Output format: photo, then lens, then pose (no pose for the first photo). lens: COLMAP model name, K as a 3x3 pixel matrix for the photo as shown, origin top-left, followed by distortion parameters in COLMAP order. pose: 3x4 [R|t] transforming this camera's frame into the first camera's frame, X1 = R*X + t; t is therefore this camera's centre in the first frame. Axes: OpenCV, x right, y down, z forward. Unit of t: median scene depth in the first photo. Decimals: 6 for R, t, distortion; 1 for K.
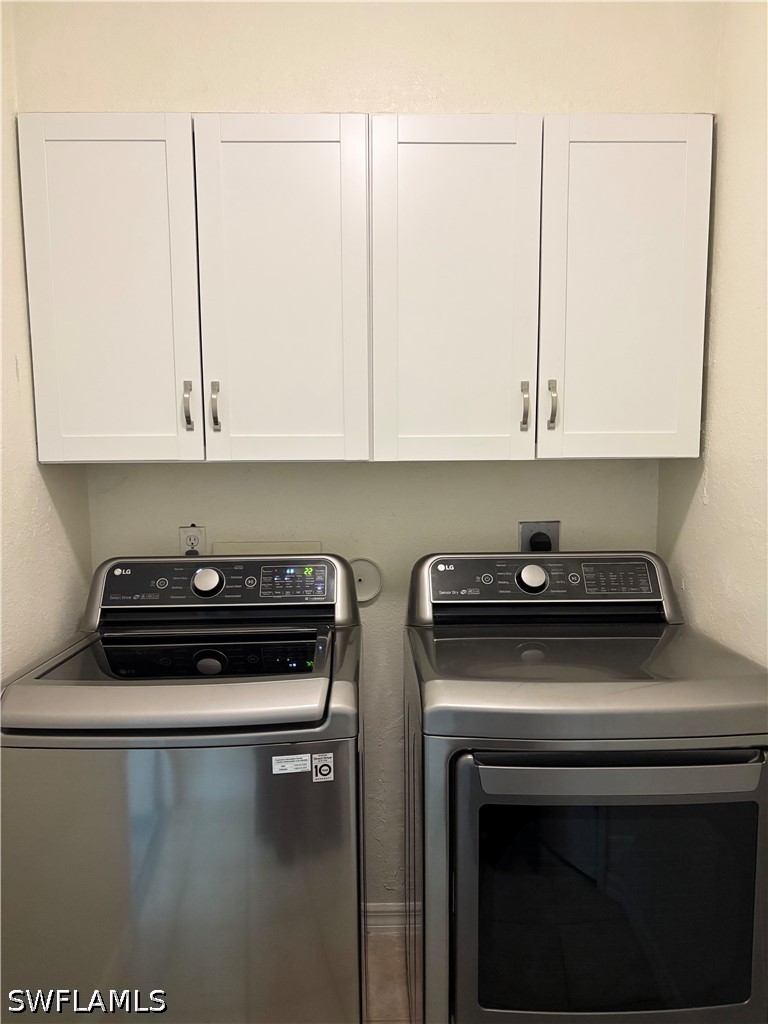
lens RADIAL K [[768.2, 0, 382.8], [0, 768.2, 517.4], [0, 0, 1]] dist [0.079941, -0.032424]
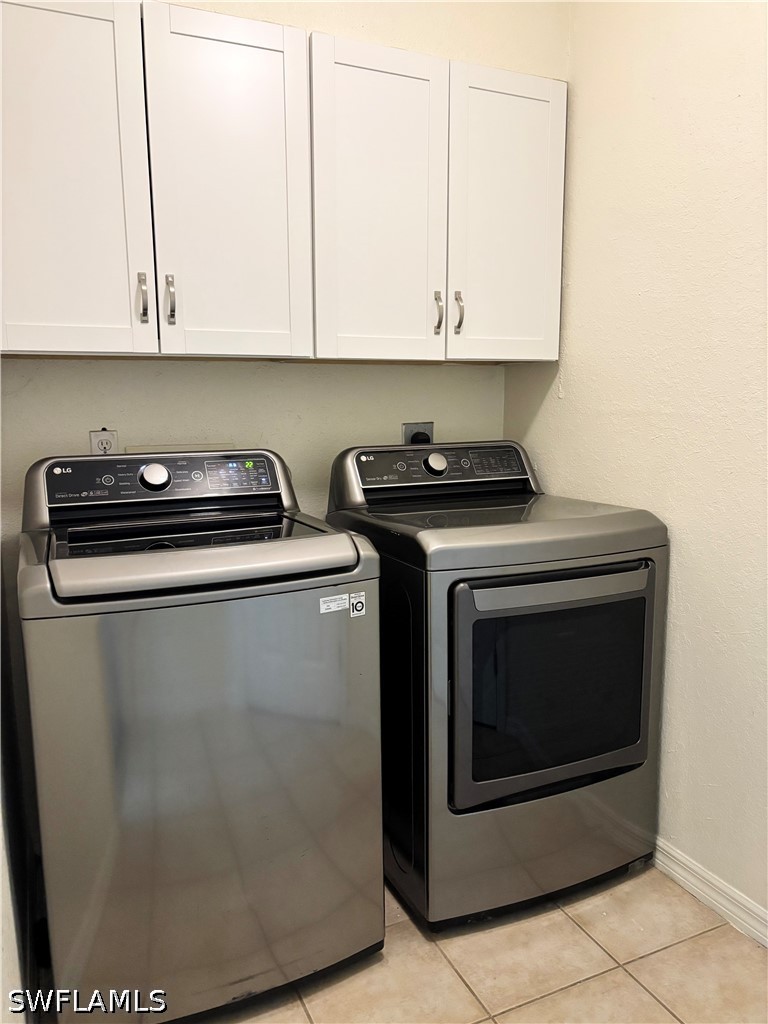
lens RADIAL K [[768.2, 0, 381.0], [0, 768.2, 503.8], [0, 0, 1]] dist [0.079941, -0.032424]
pose [[0.919742, -0.055651, 0.388558, -0.364025], [0.044581, 0.998303, 0.037455, 0.097099], [-0.389983, -0.017127, 0.920663, -0.056816]]
